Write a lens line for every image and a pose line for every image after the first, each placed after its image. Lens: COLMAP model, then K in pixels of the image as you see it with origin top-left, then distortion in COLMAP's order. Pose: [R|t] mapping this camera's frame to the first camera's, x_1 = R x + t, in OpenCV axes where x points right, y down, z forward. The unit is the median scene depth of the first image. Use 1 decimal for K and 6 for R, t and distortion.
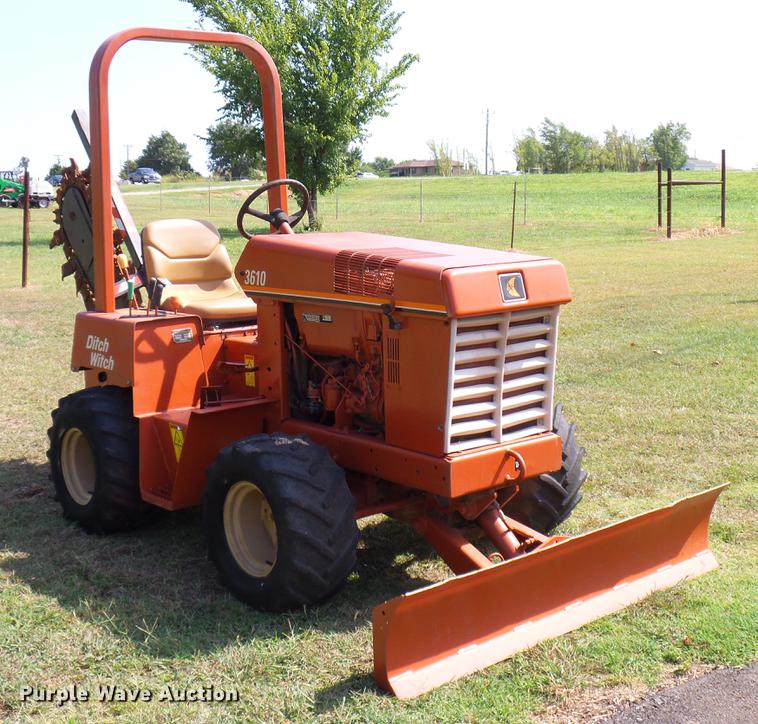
lens RADIAL K [[1164.1, 0, 352.8], [0, 1164.1, 360.8], [0, 0, 1]] dist [-0.010306, -0.021286]
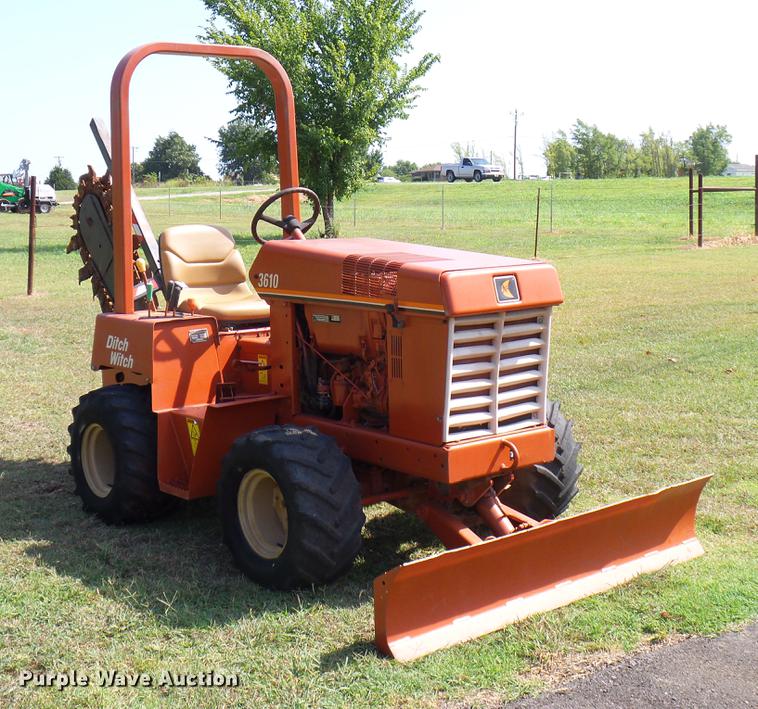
lens RADIAL K [[1247.7, 0, 379.0], [0, 1247.7, 354.5], [0, 0, 1]] dist [0.002653, 0.003934]
pose [[0.999984, 0.002901, 0.004892, 0.011627], [-0.002809, 0.999820, -0.018768, 0.017218], [-0.004946, 0.018754, 0.999812, -0.136514]]
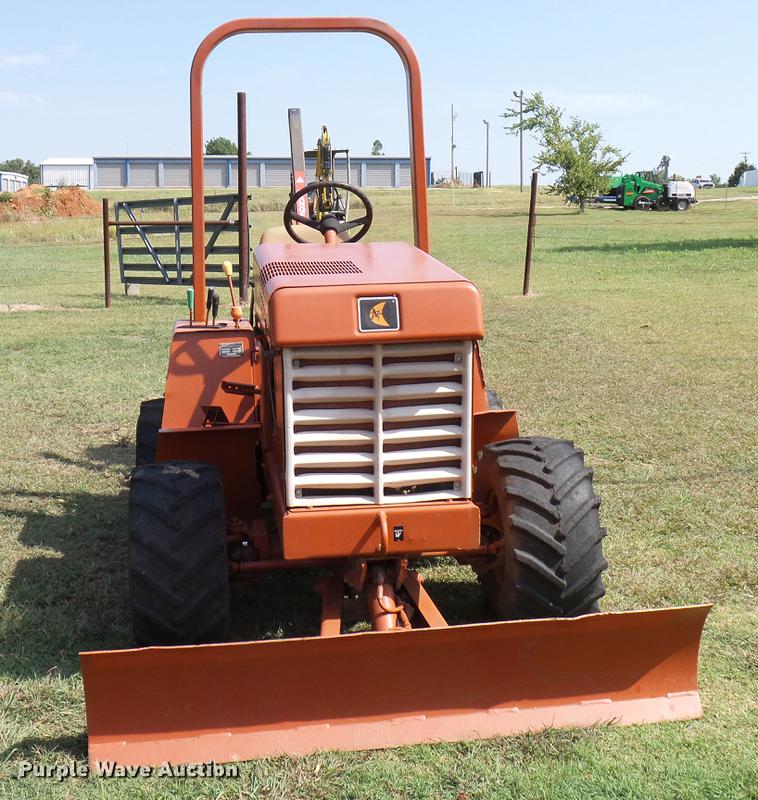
lens RADIAL K [[1228.6, 0, 339.5], [0, 1228.6, 410.3], [0, 0, 1]] dist [-0.010306, -0.021286]
pose [[0.834038, 0.091092, -0.544135, 0.512566], [-0.074279, 0.995836, 0.052858, -0.034933], [0.546684, -0.003668, 0.837331, 0.238261]]
